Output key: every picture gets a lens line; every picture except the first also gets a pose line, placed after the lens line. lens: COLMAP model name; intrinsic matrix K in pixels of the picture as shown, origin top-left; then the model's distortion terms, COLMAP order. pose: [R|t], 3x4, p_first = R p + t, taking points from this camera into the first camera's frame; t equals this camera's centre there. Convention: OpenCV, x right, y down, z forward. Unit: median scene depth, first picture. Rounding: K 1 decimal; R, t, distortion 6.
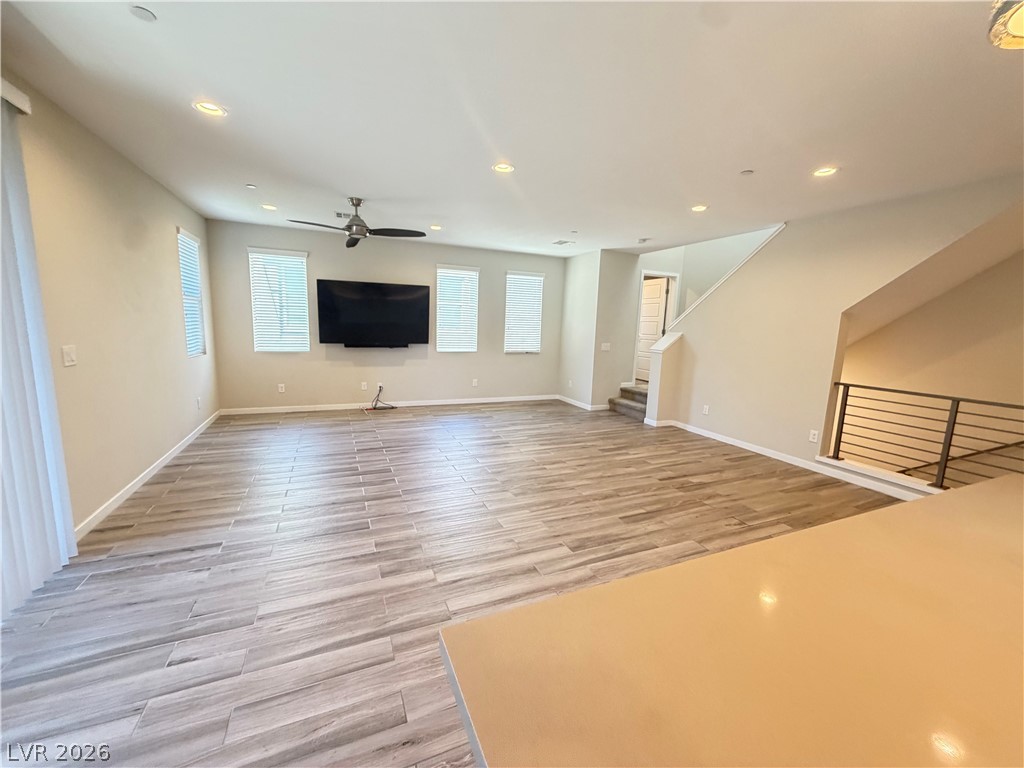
lens RADIAL K [[407.5, 0, 511.0], [0, 407.5, 385.2], [0, 0, 1]] dist [-0.000215, 0.000313]
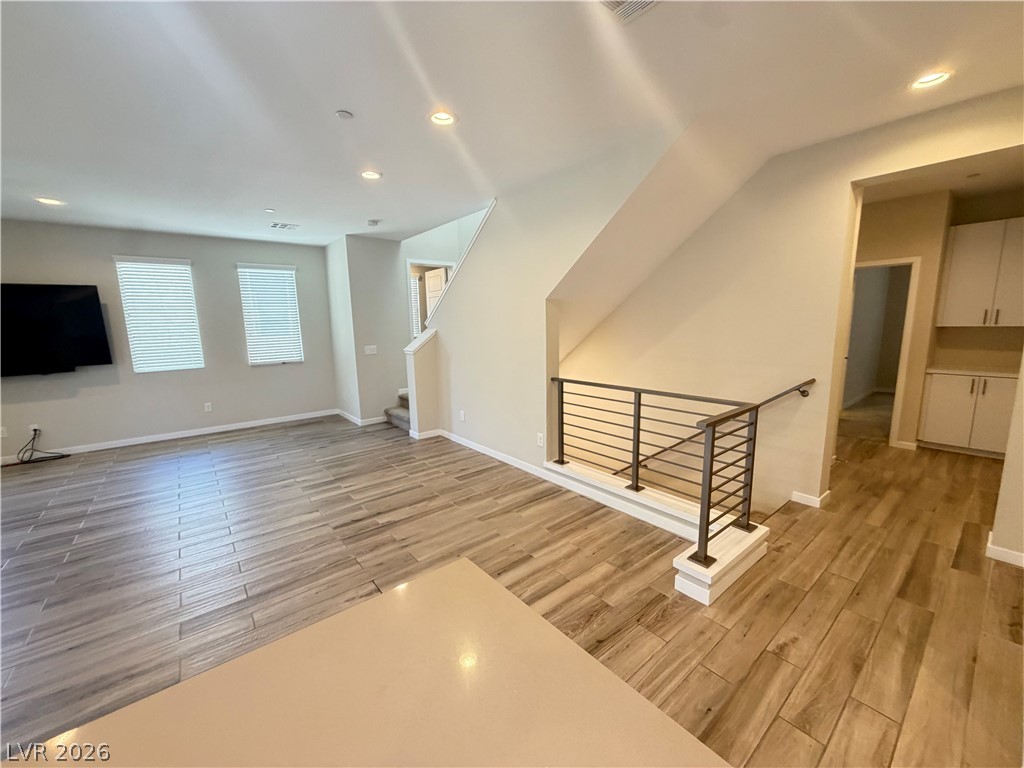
lens RADIAL K [[407.5, 0, 510.4], [0, 407.5, 384.9], [0, 0, 1]] dist [-0.000215, 0.000313]
pose [[0.963264, -0.095434, 0.251026, 0.468420], [0.093325, 0.995428, 0.020320, -0.017826], [-0.251817, 0.003854, 0.967767, 0.159206]]
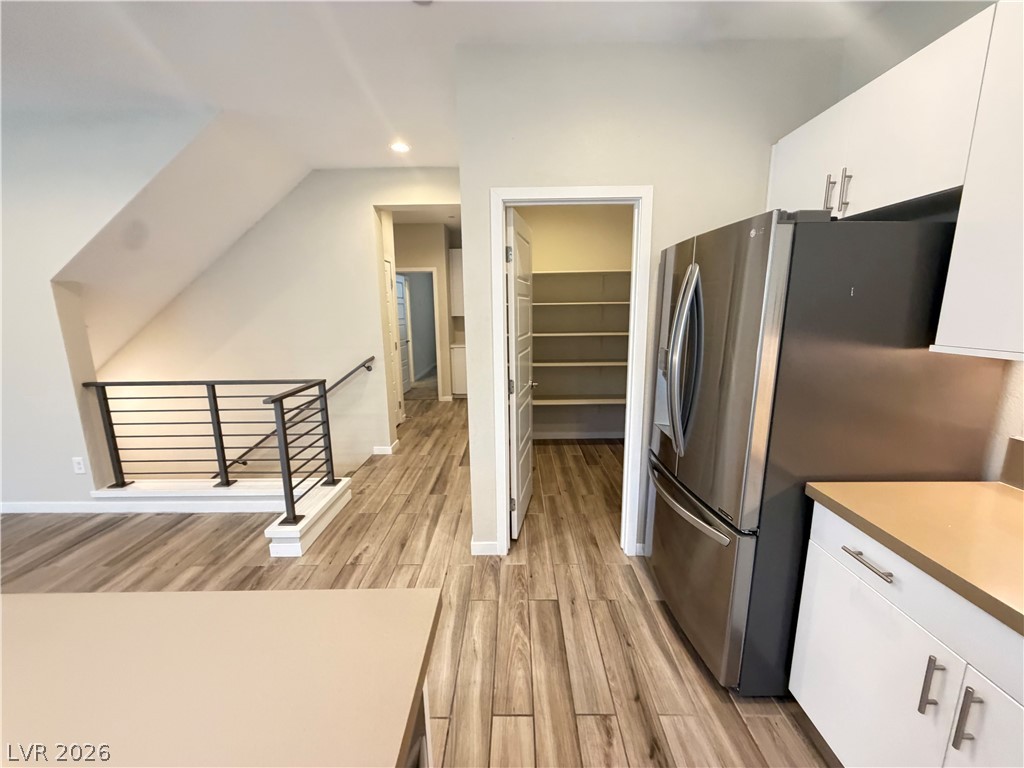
lens RADIAL K [[407.5, 0, 510.0], [0, 407.5, 384.6], [0, 0, 1]] dist [-0.000215, 0.000313]
pose [[0.409764, -0.209309, 0.887853, 0.461868], [0.163922, 0.974370, 0.154052, 0.006897], [-0.897342, 0.082414, 0.433572, 0.051107]]
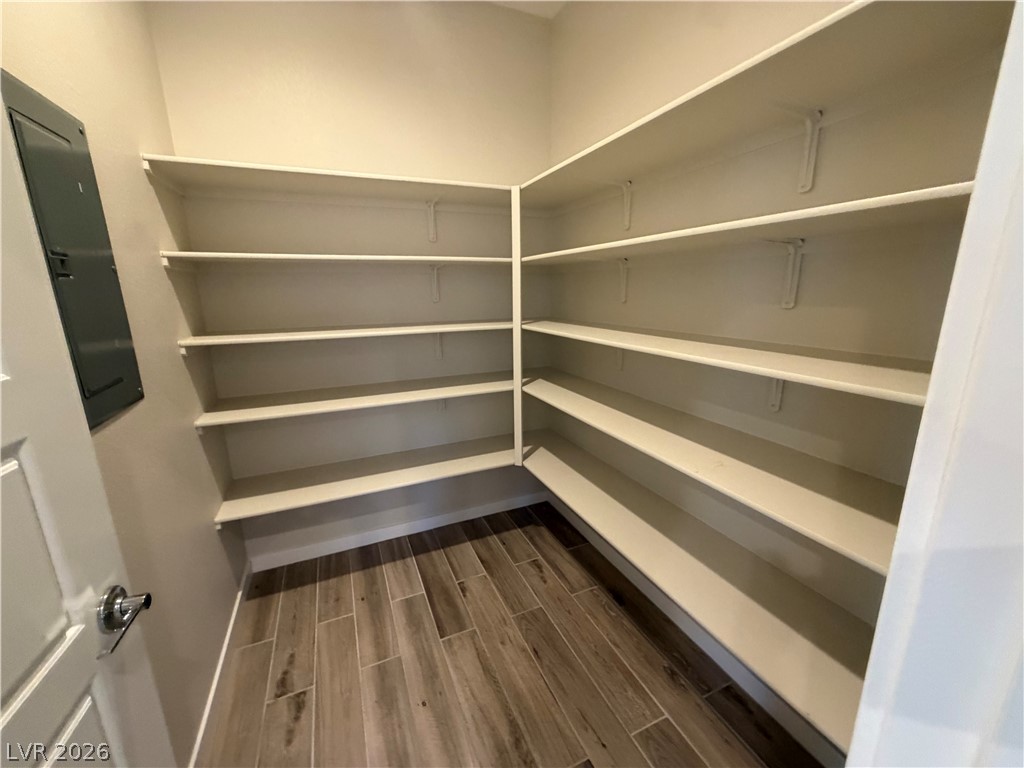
lens RADIAL K [[407.5, 0, 511.3], [0, 407.5, 383.3], [0, 0, 1]] dist [-0.000215, 0.000313]
pose [[-0.010073, -0.260605, 0.965393, 0.972139], [0.164322, 0.951886, 0.258673, 0.029087], [-0.986355, 0.161241, 0.033234, 0.182065]]
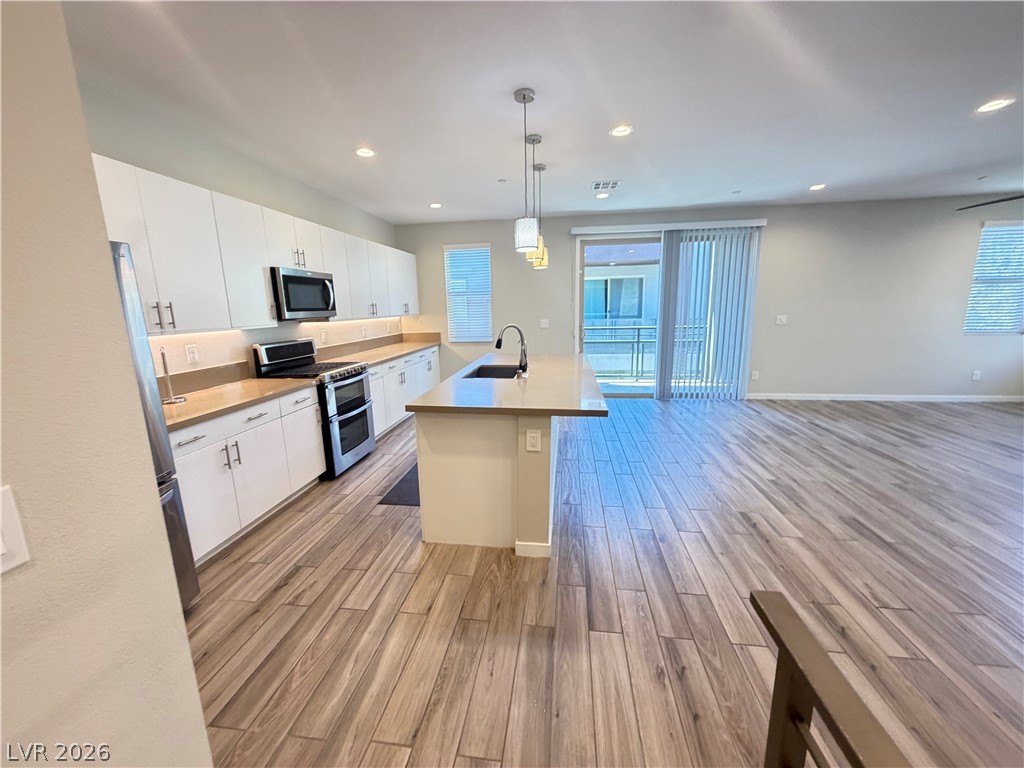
lens RADIAL K [[407.5, 0, 509.4], [0, 407.5, 383.9], [0, 0, 1]] dist [-0.000215, 0.000313]
pose [[-0.522769, 0.139111, -0.841047, 0.964641], [-0.125812, 0.963202, 0.237516, -0.045473], [0.843139, 0.229980, -0.486030, 0.530761]]
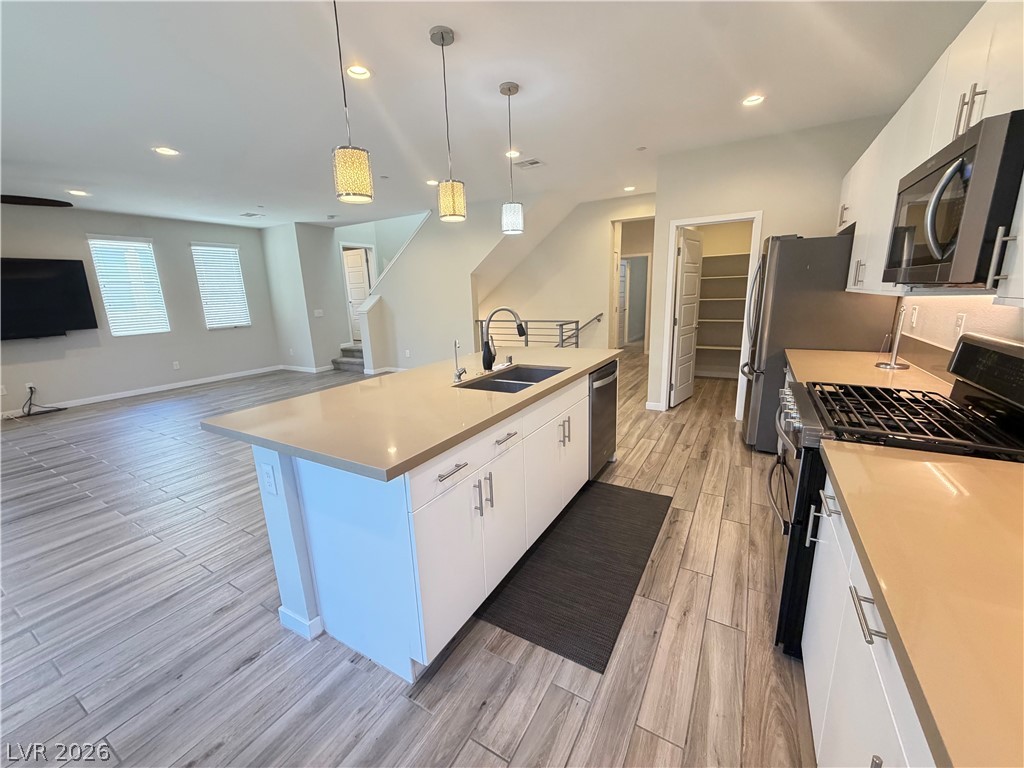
lens RADIAL K [[407.5, 0, 510.3], [0, 407.5, 384.7], [0, 0, 1]] dist [-0.000215, 0.000313]
pose [[0.808125, -0.189869, 0.557569, -0.000087], [0.148143, 0.981709, 0.119588, 0.065014], [-0.570076, -0.014042, 0.821472, -0.326254]]
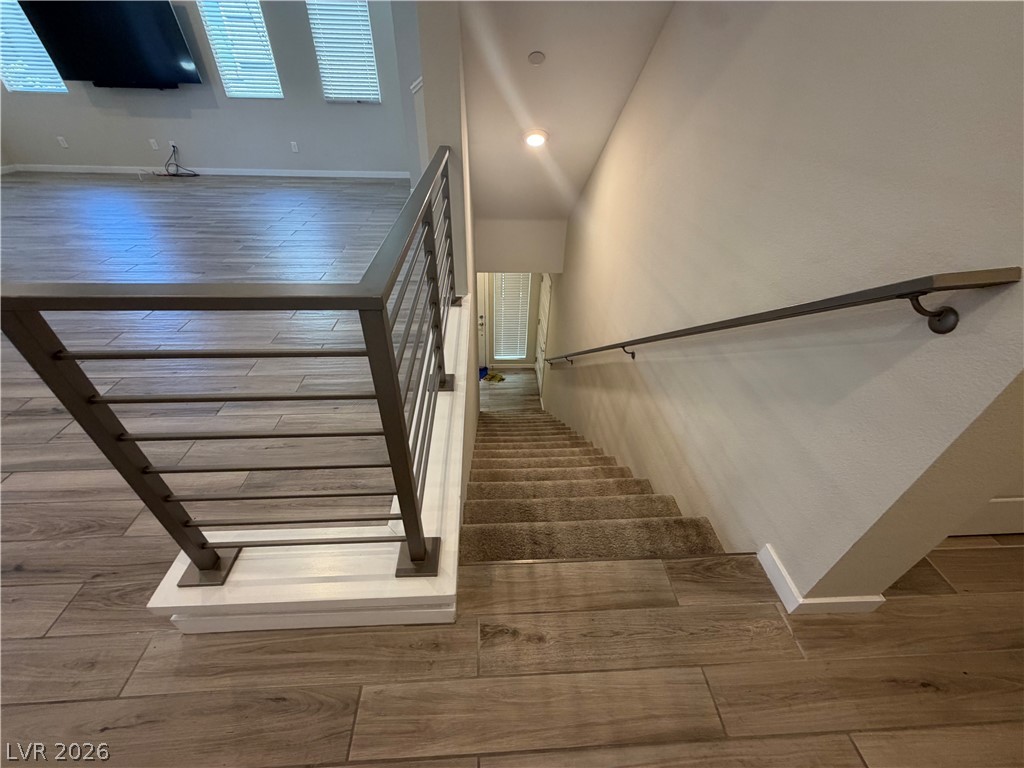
lens RADIAL K [[407.5, 0, 510.6], [0, 407.5, 384.9], [0, 0, 1]] dist [-0.000215, 0.000313]
pose [[0.938217, 0.201087, -0.281625, 1.025517], [-0.046036, 0.879130, 0.474353, 0.008421], [0.342971, -0.432081, 0.834073, 0.494930]]
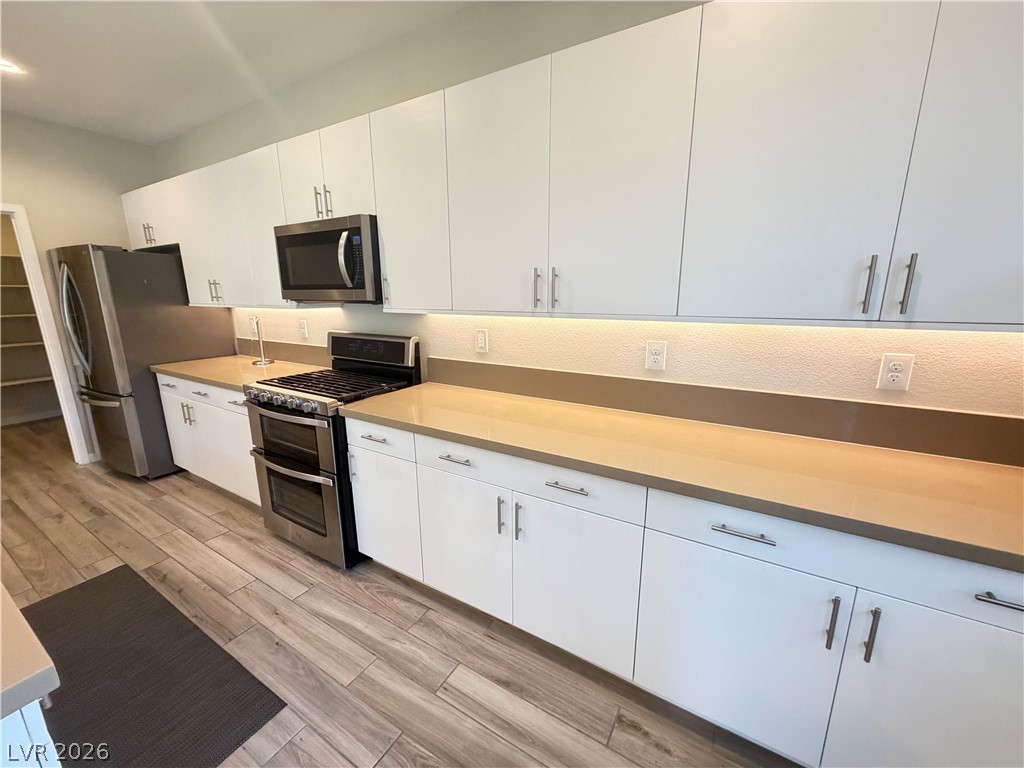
lens RADIAL K [[407.5, 0, 511.2], [0, 407.5, 384.4], [0, 0, 1]] dist [-0.000215, 0.000313]
pose [[-0.579380, -0.213506, 0.786596, -0.099508], [0.107502, 0.936632, 0.333413, 0.025811], [-0.807937, 0.277733, -0.519714, -0.137349]]
